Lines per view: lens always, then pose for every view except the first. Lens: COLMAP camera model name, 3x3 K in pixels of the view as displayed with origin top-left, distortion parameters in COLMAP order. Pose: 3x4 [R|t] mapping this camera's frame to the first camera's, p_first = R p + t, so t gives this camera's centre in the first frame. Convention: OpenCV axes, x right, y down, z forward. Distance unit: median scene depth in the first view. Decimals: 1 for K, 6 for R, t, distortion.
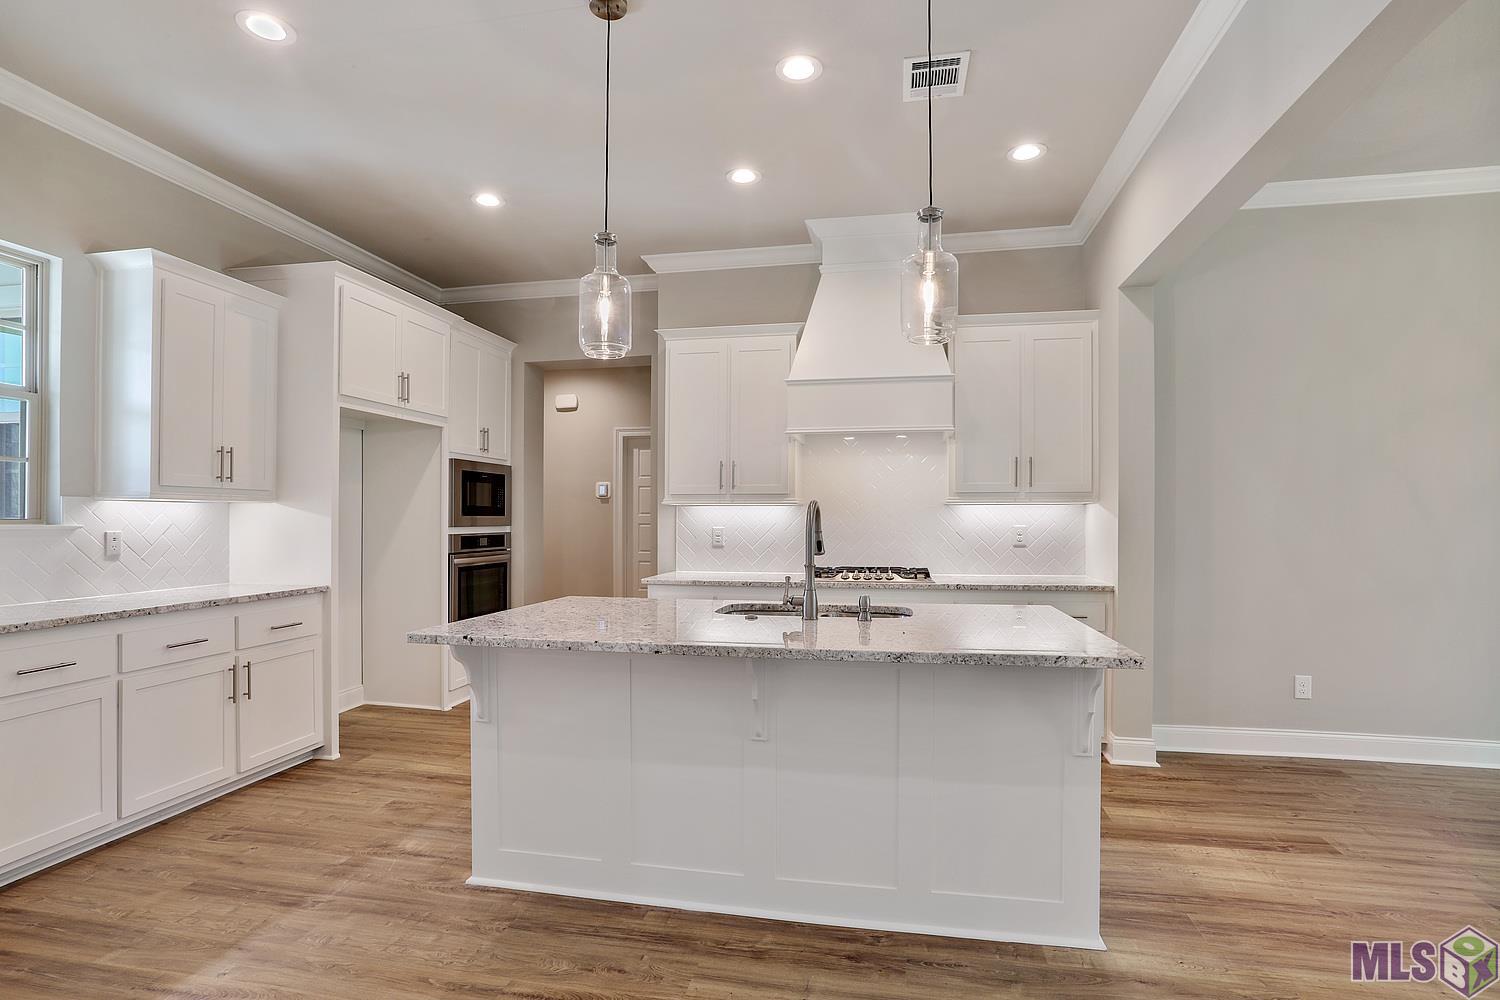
lens RADIAL K [[746.3, 0, 747.2], [0, 746.3, 519.9], [0, 0, 1]] dist [-0.081045, 0.049023]
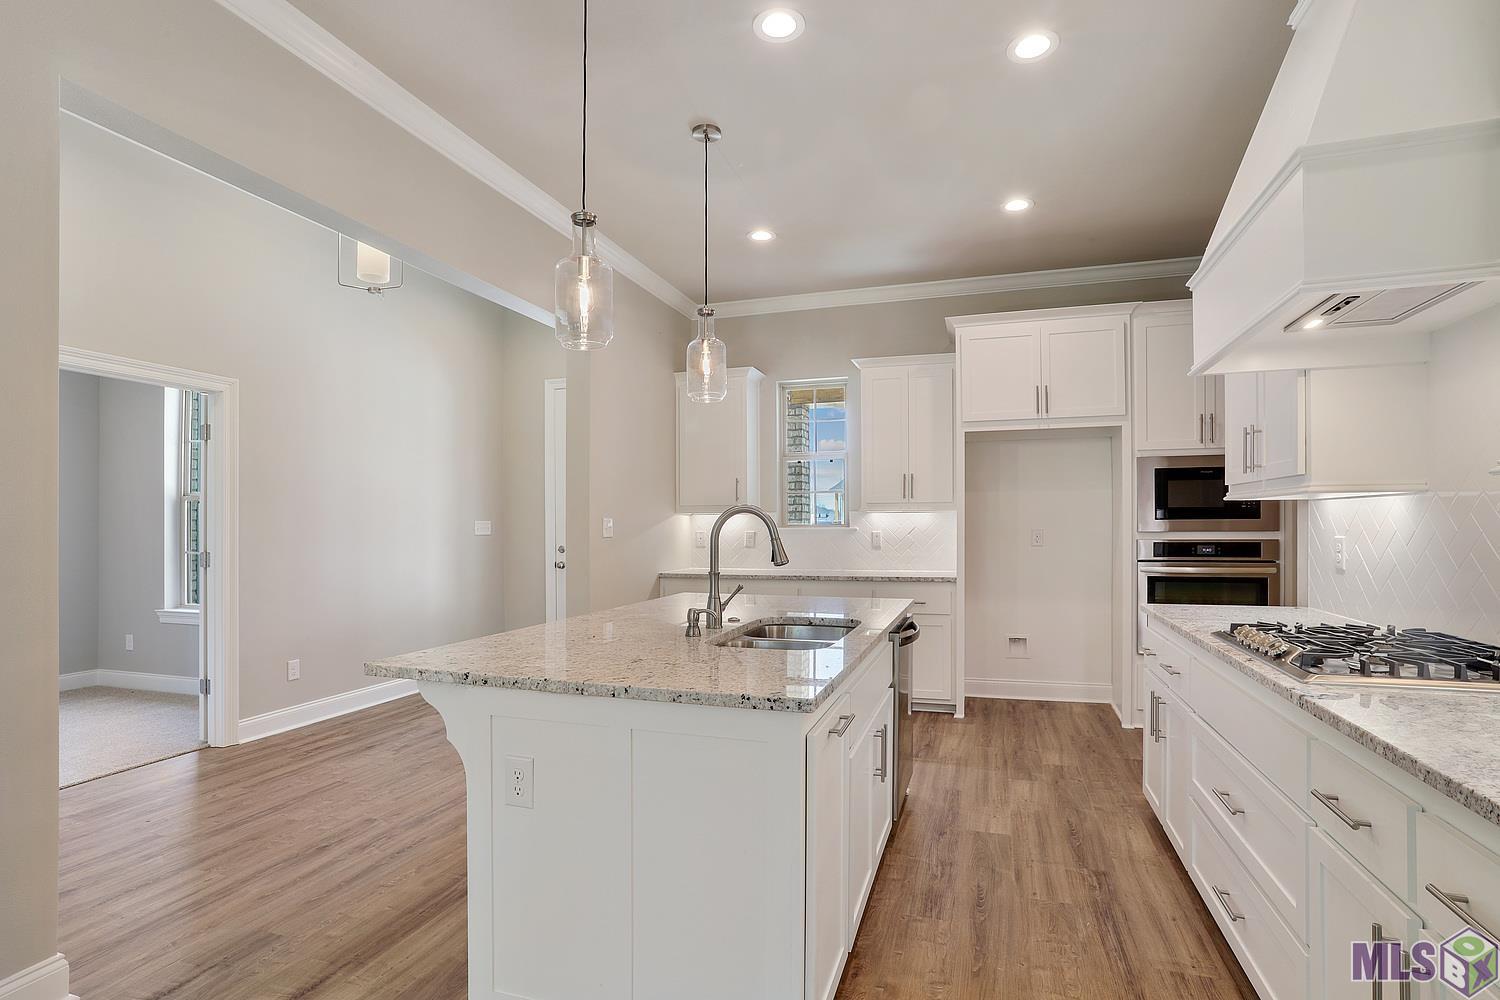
lens RADIAL K [[746.3, 0, 747.2], [0, 746.3, 519.9], [0, 0, 1]] dist [-0.081045, 0.049023]
pose [[-0.112061, -0.010893, -0.993642, 0.770066], [-0.000473, 0.999940, -0.010909, 0.006947], [0.993701, -0.000752, -0.112060, 0.844237]]
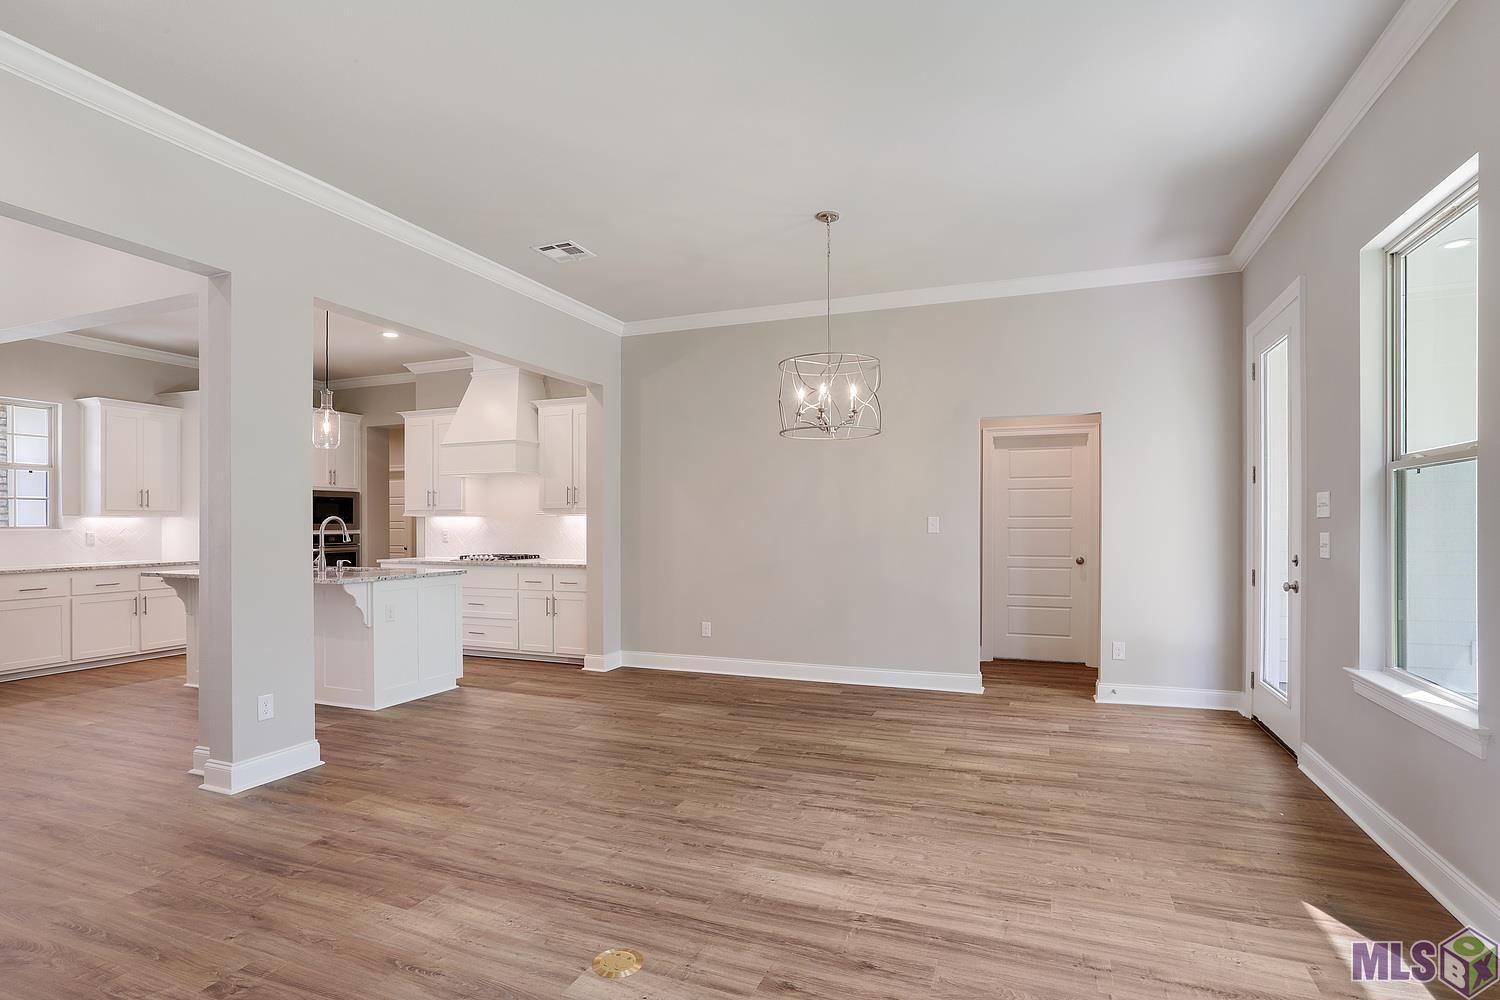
lens RADIAL K [[746.3, 0, 747.2], [0, 746.3, 519.9], [0, 0, 1]] dist [-0.081045, 0.049023]
pose [[0.984999, -0.005272, -0.172478, 1.218551], [0.003859, 0.999956, -0.008530, 0.005308], [0.172515, 0.007736, 0.984976, -0.645435]]
